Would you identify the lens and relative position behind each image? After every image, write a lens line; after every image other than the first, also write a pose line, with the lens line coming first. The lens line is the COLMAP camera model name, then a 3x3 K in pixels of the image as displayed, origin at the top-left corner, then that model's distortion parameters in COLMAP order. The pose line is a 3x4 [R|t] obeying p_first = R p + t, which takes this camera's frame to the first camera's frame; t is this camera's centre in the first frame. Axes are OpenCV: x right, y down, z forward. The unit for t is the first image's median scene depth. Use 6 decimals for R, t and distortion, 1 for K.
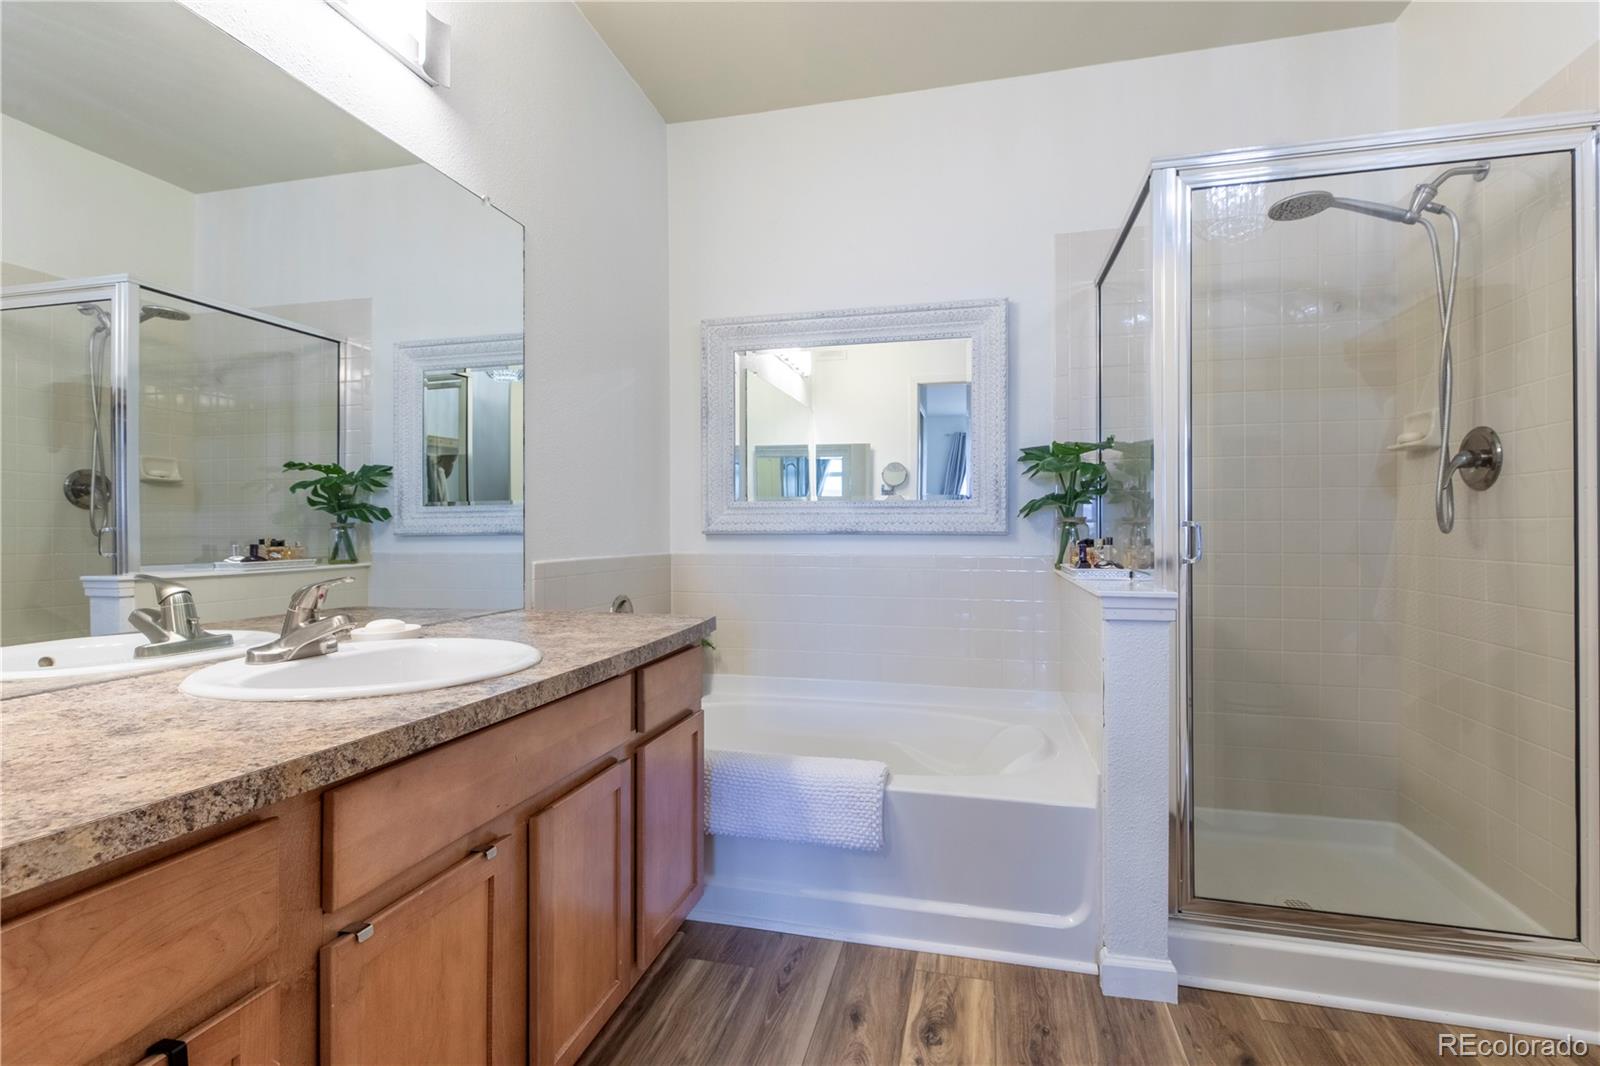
lens RADIAL K [[732.1, 0, 800.0], [0, 732.1, 533.0], [0, 0, 1]] dist [0.001078, -0.000656]
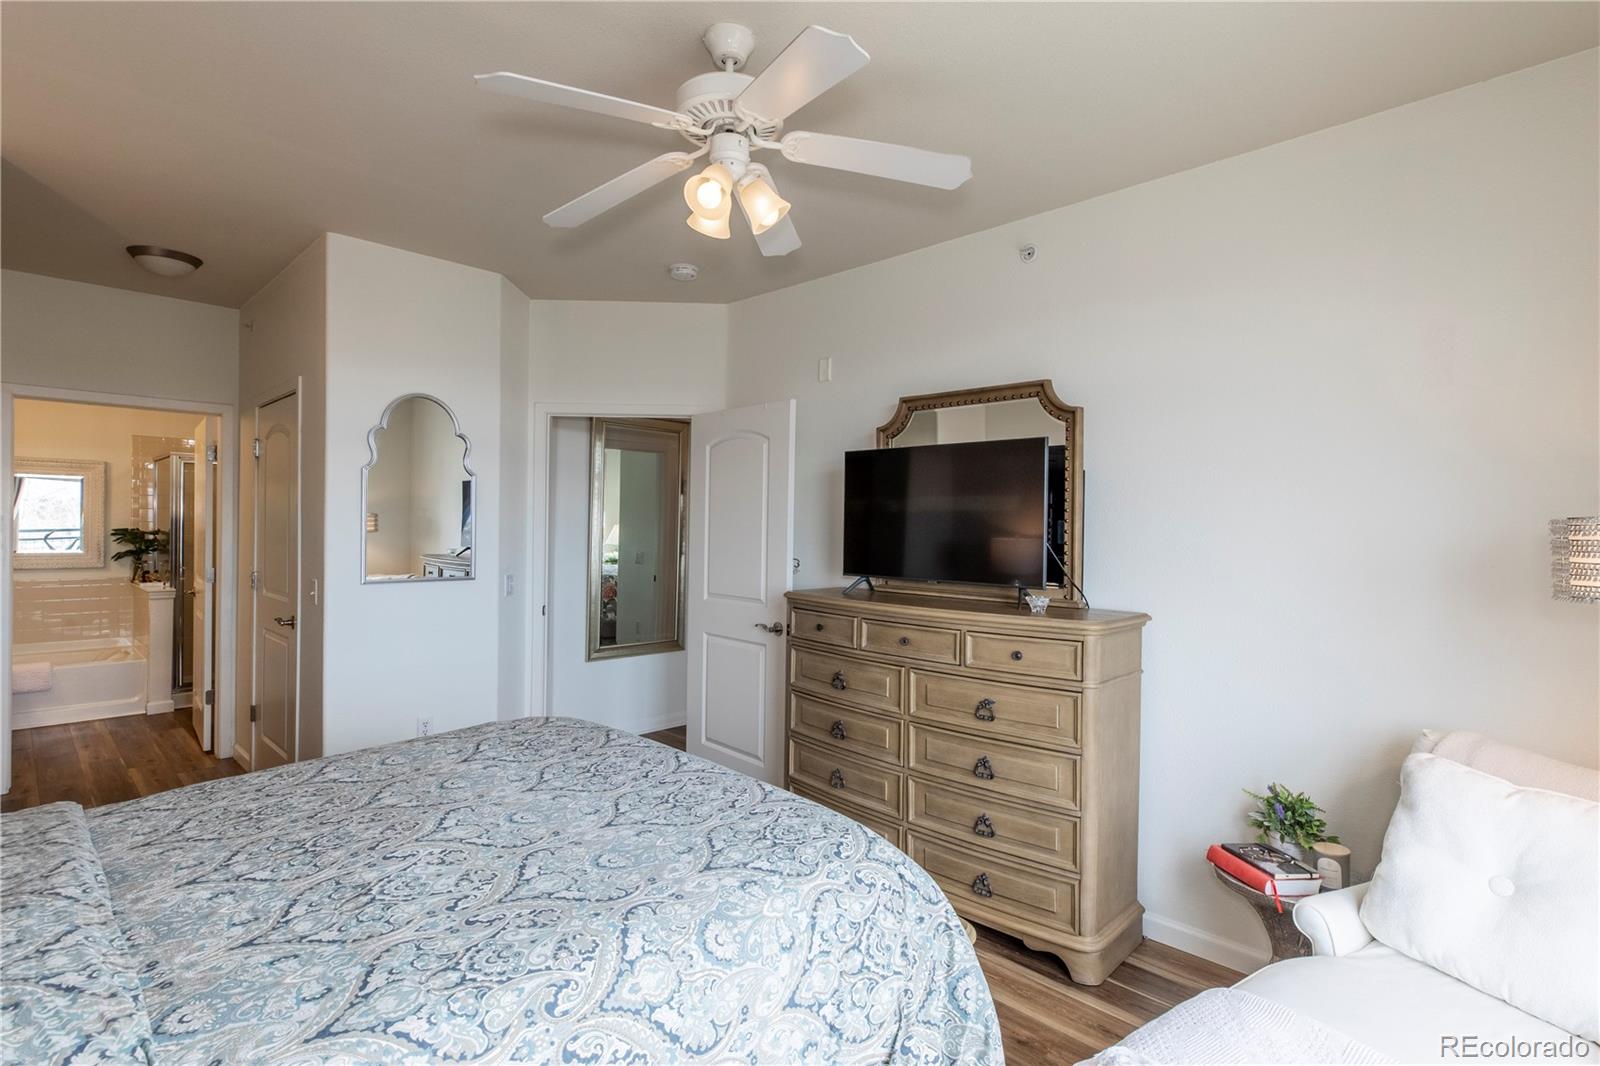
lens RADIAL K [[732.1, 0, 800.0], [0, 732.1, 533.0], [0, 0, 1]] dist [0.001078, -0.000656]
pose [[0.476663, 0.014079, 0.878973, -0.910296], [-0.014244, 0.999864, -0.008292, -0.157904], [-0.878970, -0.008567, 0.476799, -2.625539]]
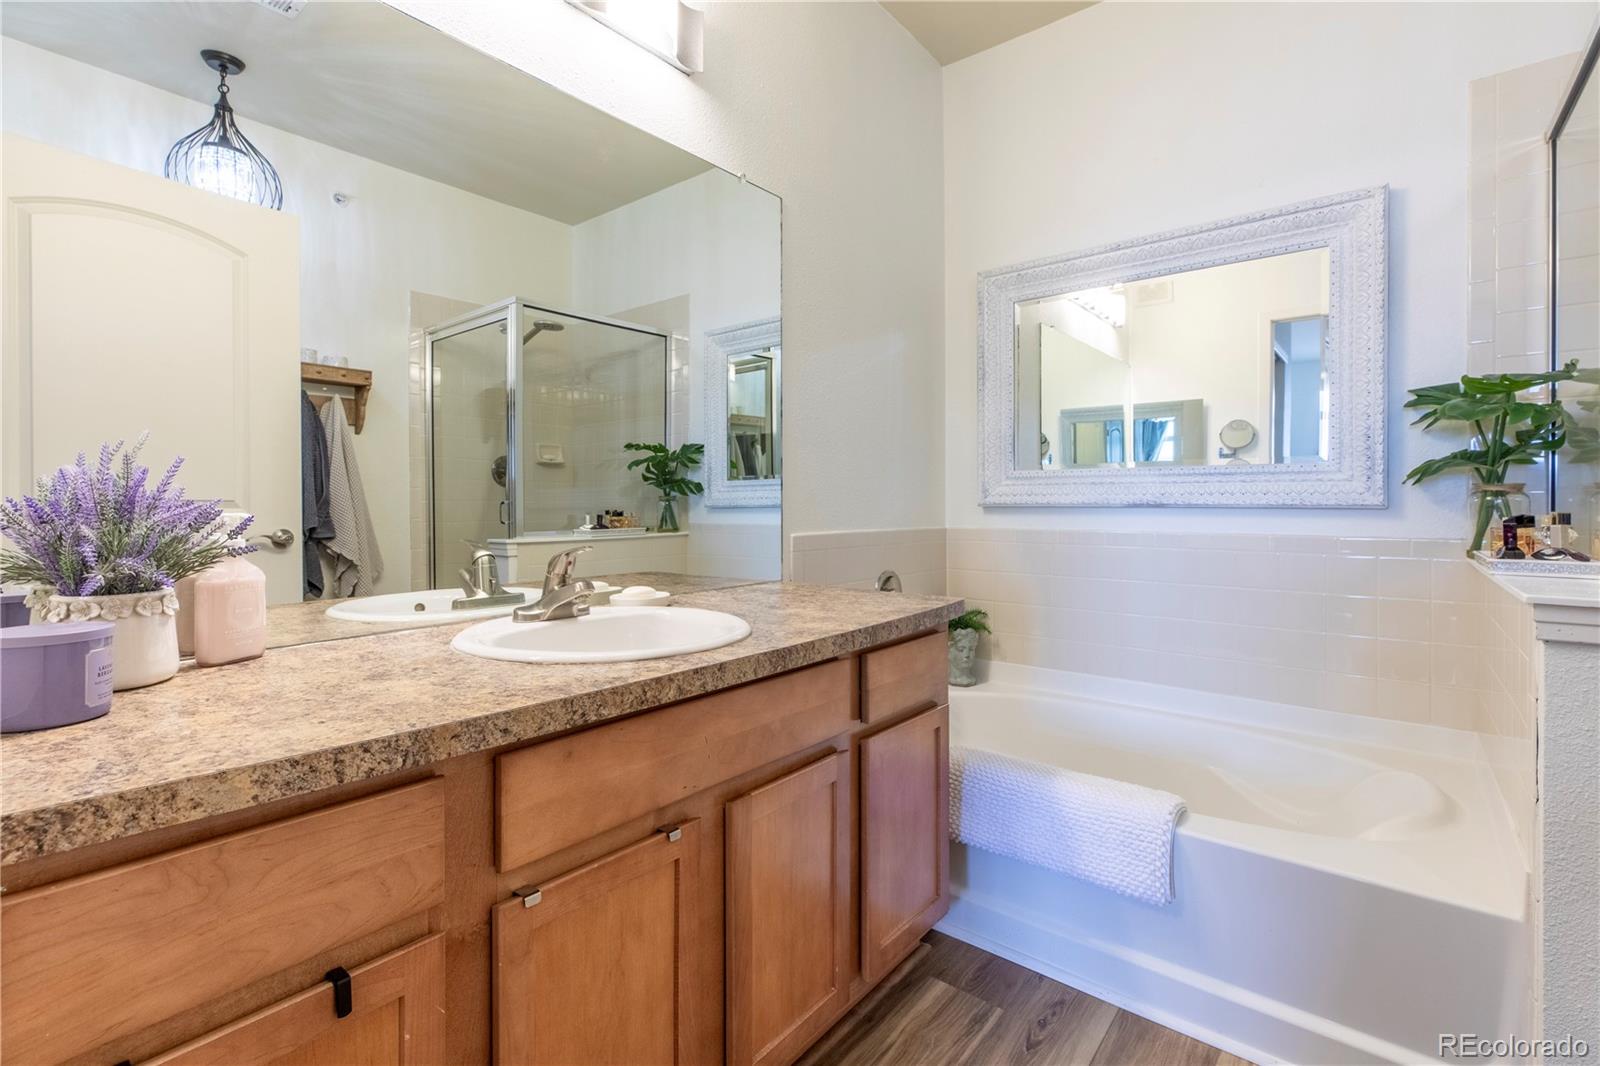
lens RADIAL K [[738.5, 0, 800.2], [0, 738.5, 509.5], [0, 0, 1]] dist [0.002060, -0.000076]
pose [[0.907772, 0.003846, -0.419447, 0.082914], [-0.001631, 0.999983, 0.005640, 0.000049], [0.419461, -0.004435, 0.907762, 0.110505]]
